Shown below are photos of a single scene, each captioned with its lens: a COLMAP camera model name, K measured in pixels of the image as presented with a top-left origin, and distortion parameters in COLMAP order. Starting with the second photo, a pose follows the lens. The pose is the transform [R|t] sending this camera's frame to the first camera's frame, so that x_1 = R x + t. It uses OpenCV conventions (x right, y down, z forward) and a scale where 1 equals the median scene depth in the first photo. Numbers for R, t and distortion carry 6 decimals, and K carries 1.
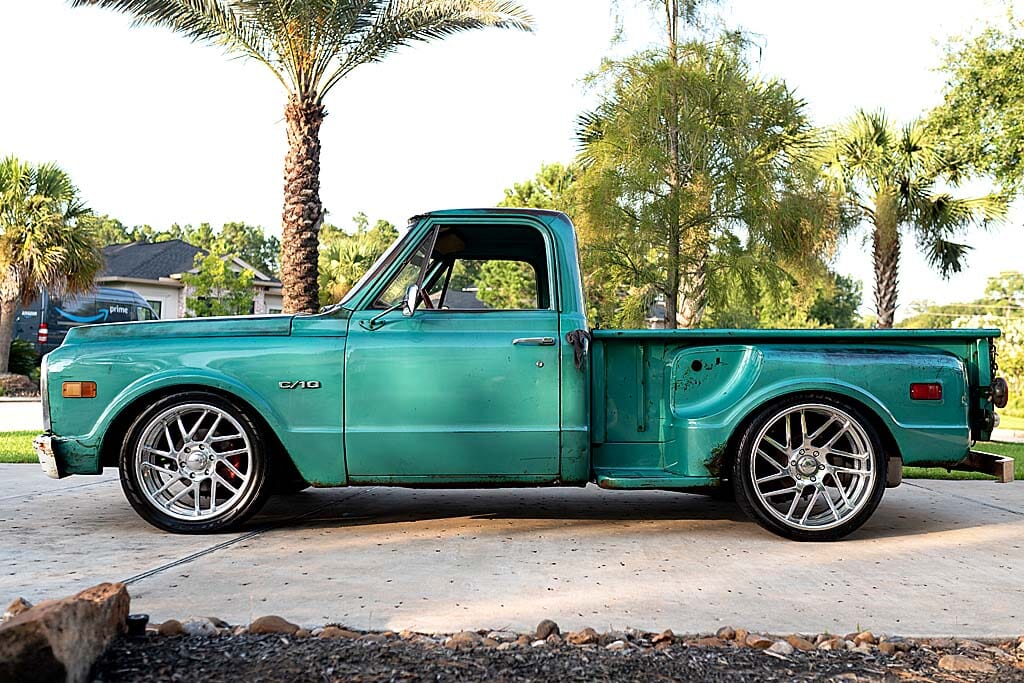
lens RADIAL K [[1055.9, 0, 512.0], [0, 1055.9, 341.5], [0, 0, 1]] dist [-0.000255, -0.004277]
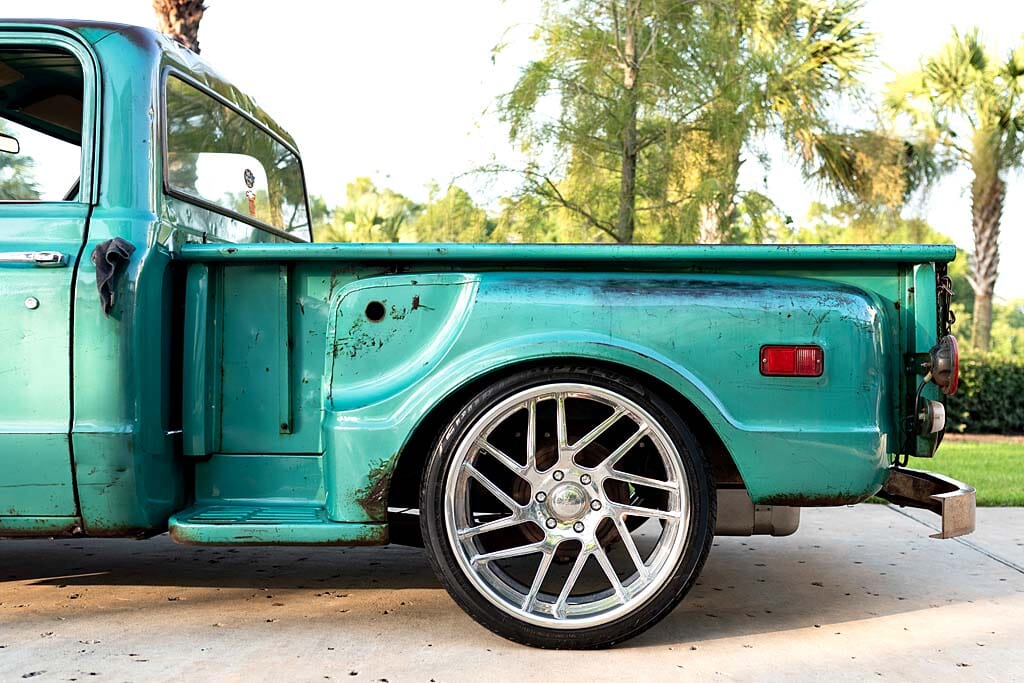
lens RADIAL K [[1244.2, 0, 513.7], [0, 1244.2, 362.1], [0, 0, 1]] dist [0.007639, -0.003740]
pose [[0.999461, 0.005321, -0.032393, 0.272239], [-0.004165, 0.999356, 0.035650, 0.026292], [0.032561, -0.035496, 0.998839, 0.384890]]
